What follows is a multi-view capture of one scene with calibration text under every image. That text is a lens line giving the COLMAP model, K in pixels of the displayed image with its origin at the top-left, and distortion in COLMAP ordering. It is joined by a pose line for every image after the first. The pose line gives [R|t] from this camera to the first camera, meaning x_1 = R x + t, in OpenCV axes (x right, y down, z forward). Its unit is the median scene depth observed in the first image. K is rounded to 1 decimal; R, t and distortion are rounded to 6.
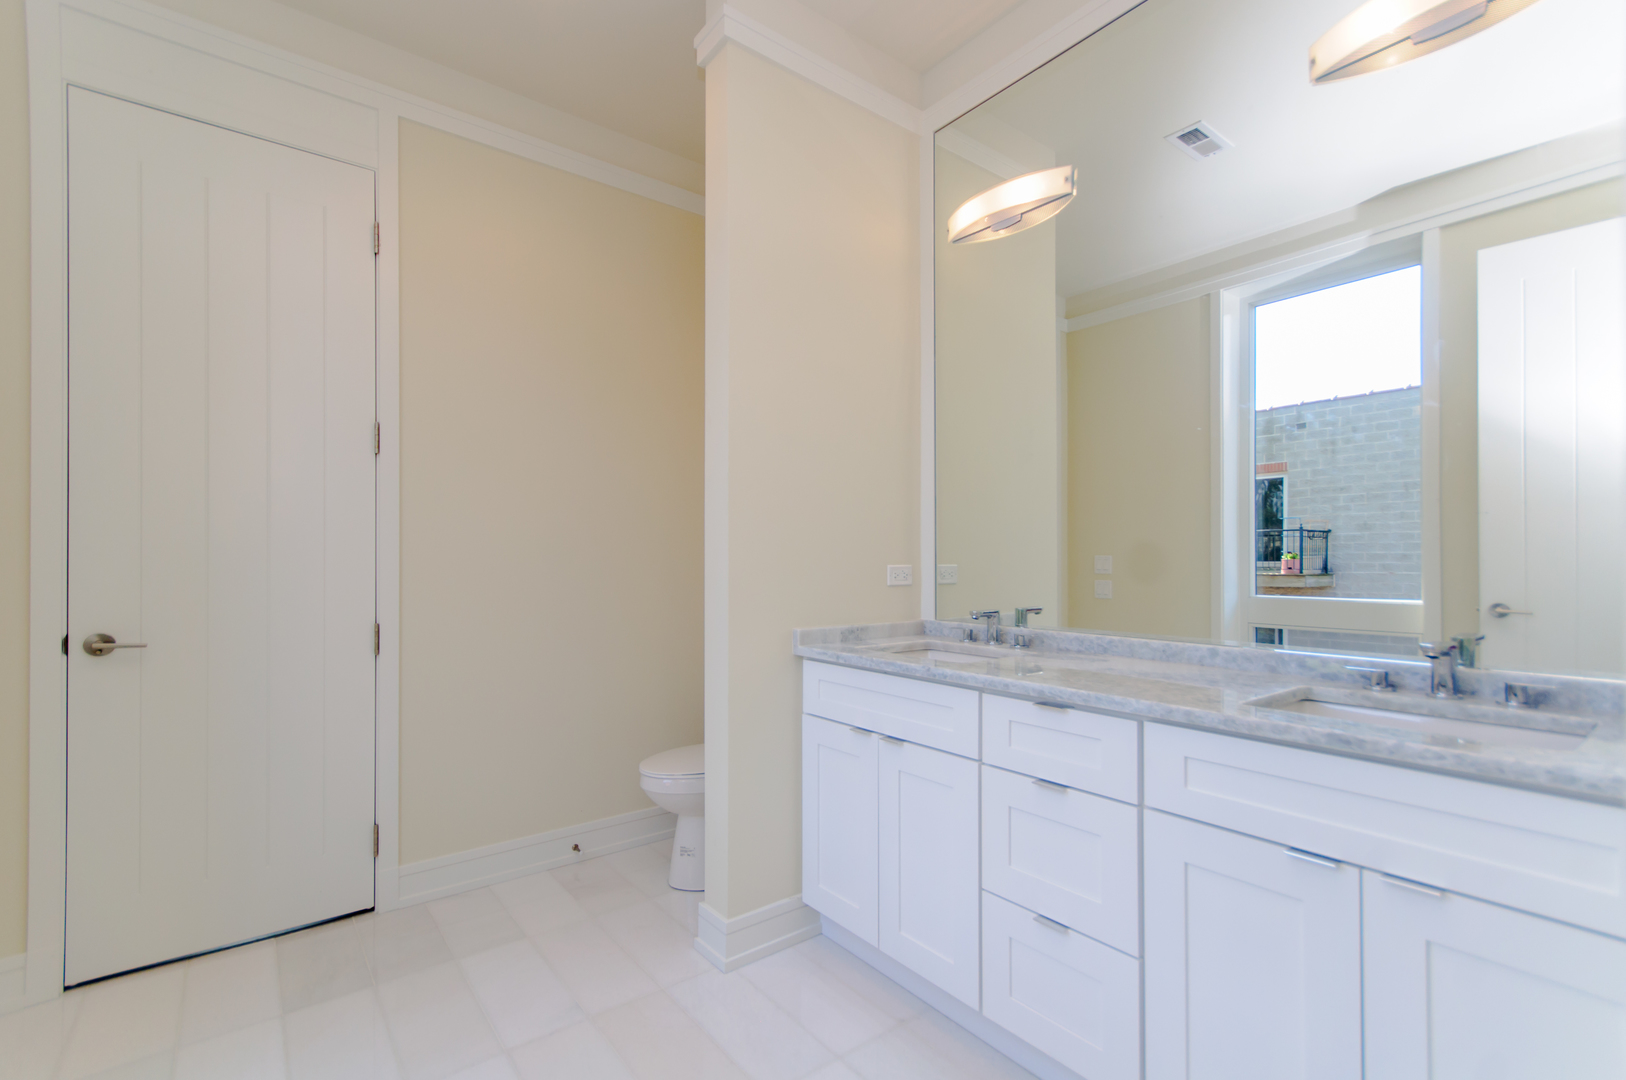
lens RADIAL K [[715.9, 0, 811.2], [0, 715.9, 556.1], [0, 0, 1]] dist [0.011154, 0.000083]
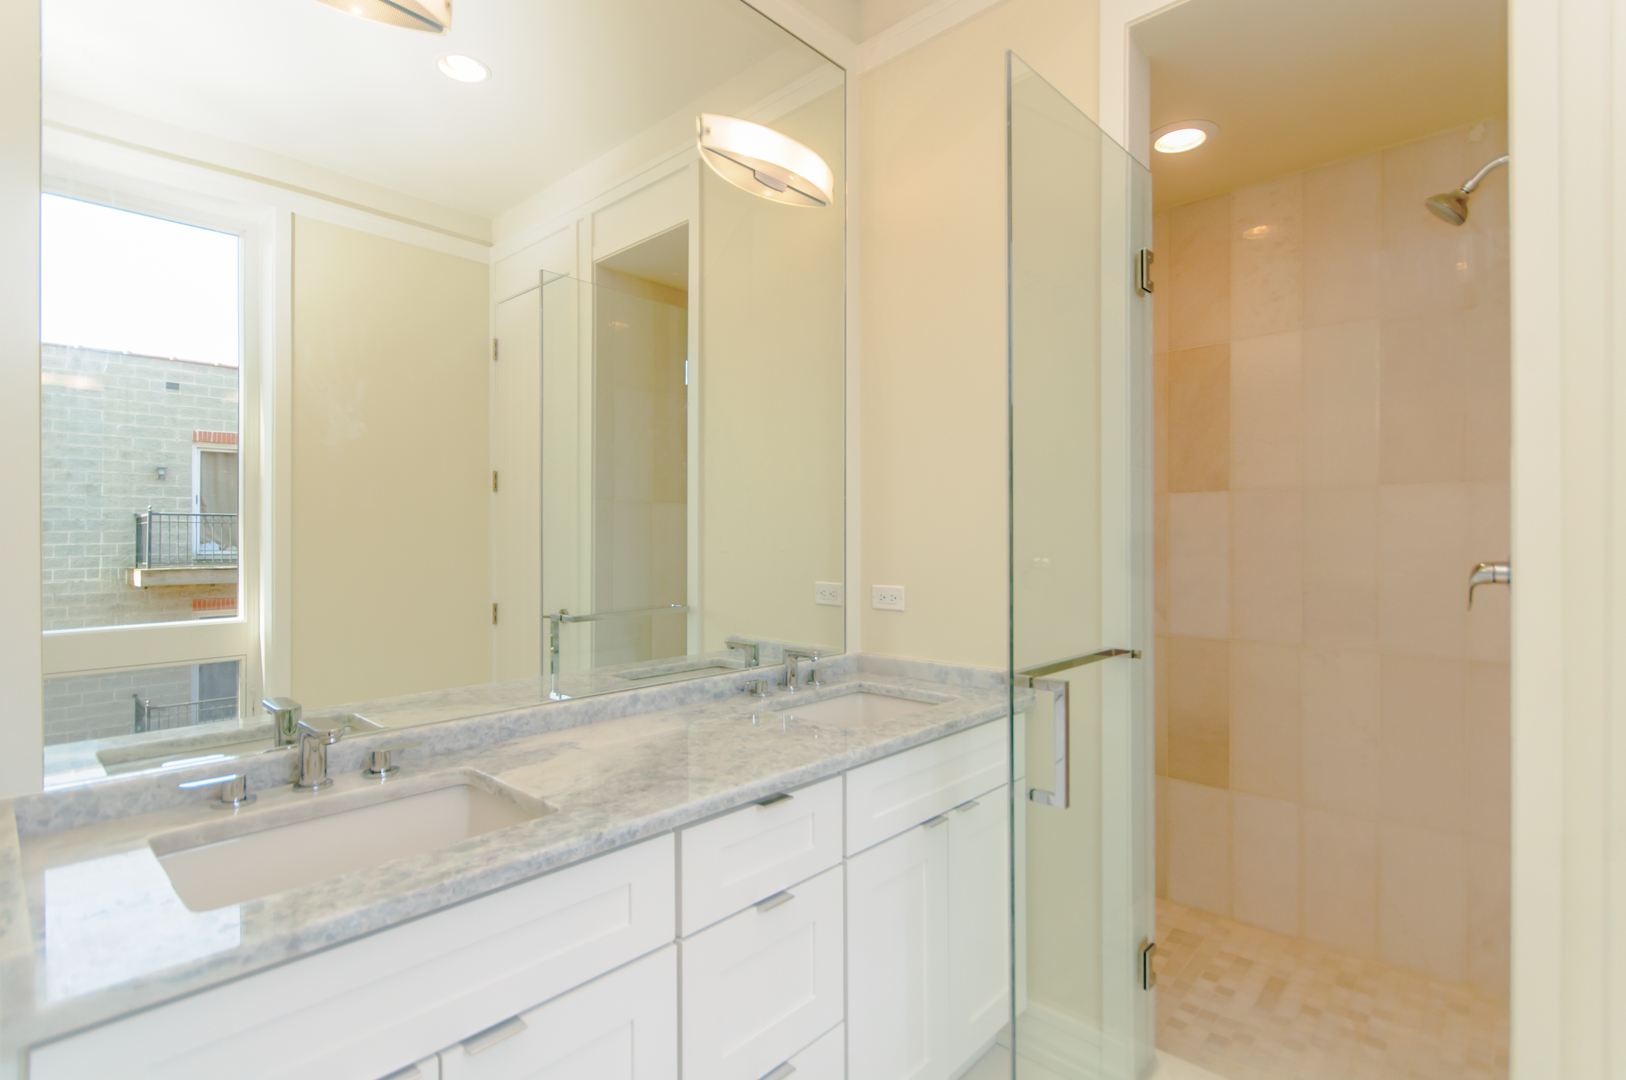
lens RADIAL K [[777.6, 0, 840.2], [0, 777.6, 535.4], [0, 0, 1]] dist [0.001280, -0.000036]
pose [[-0.173812, 0.002918, 0.984775, -0.457103], [-0.001314, 0.999994, -0.003195, -0.069679], [-0.984778, -0.001849, -0.173807, 0.938196]]
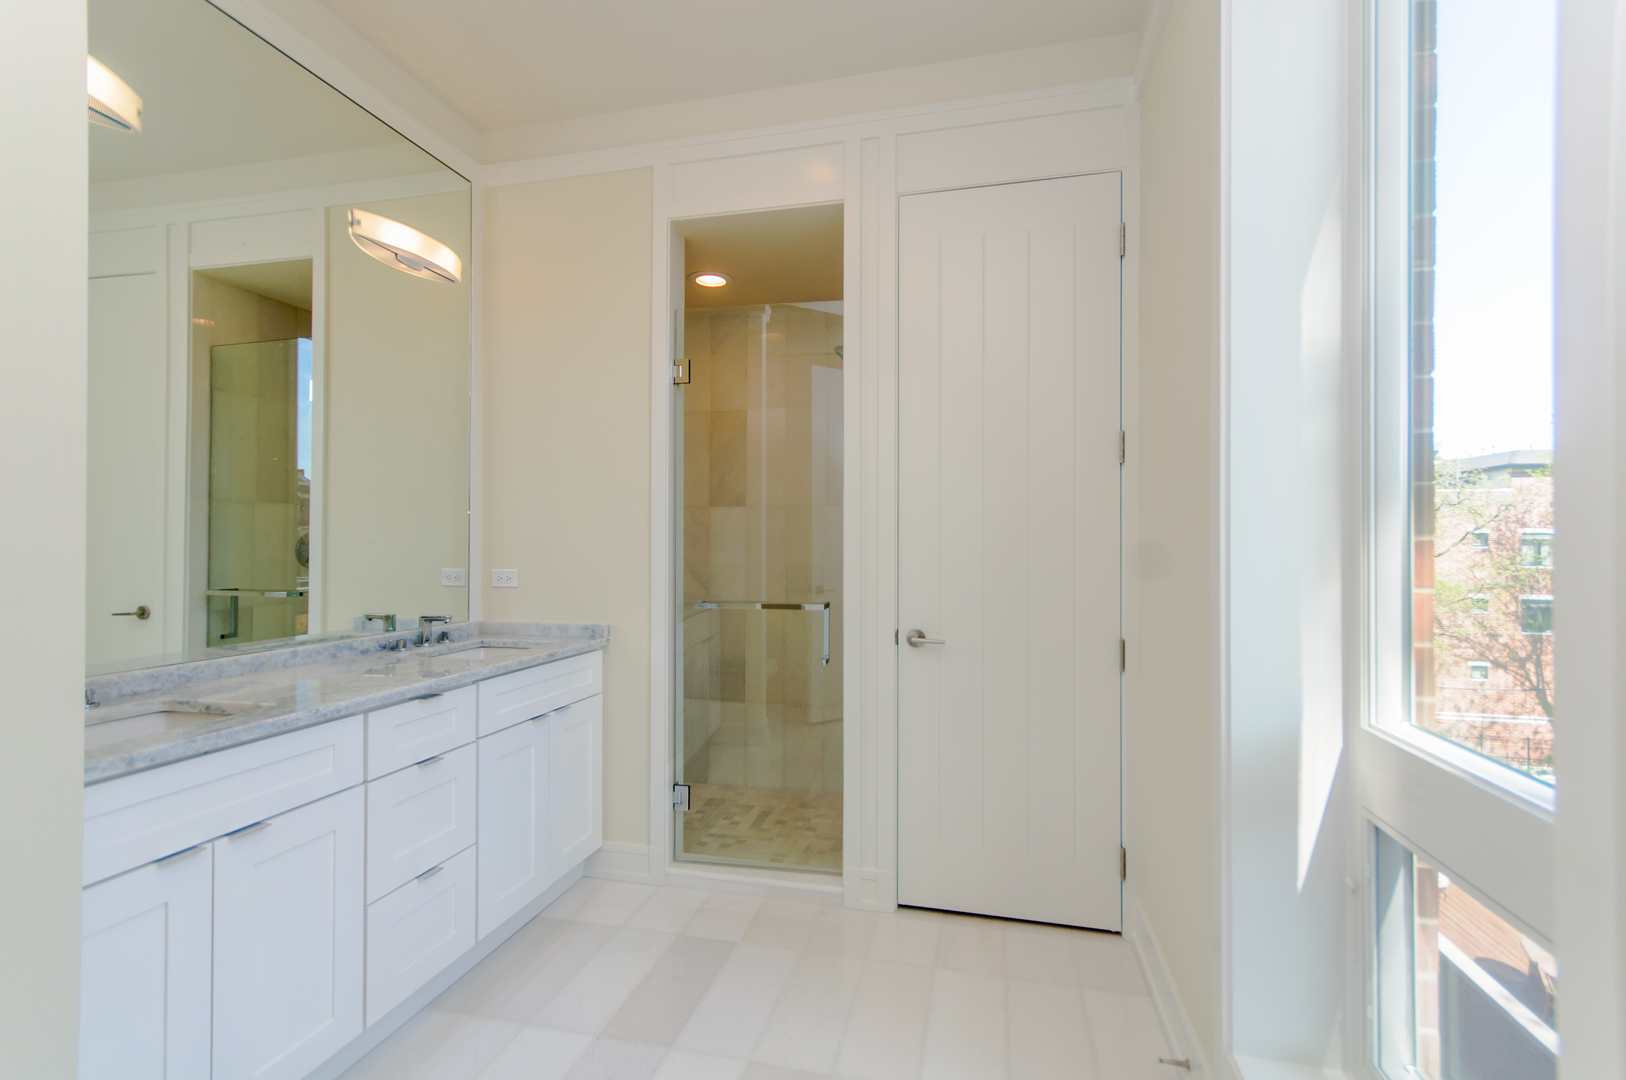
lens RADIAL K [[718.3, 0, 820.0], [0, 718.3, 538.9], [0, 0, 1]] dist [0.008429, -0.000051]
pose [[-0.617786, 0.003938, 0.786337, -0.921102], [-0.004458, 0.999954, -0.008510, -0.048509], [-0.786334, -0.008763, -0.617740, 1.079926]]
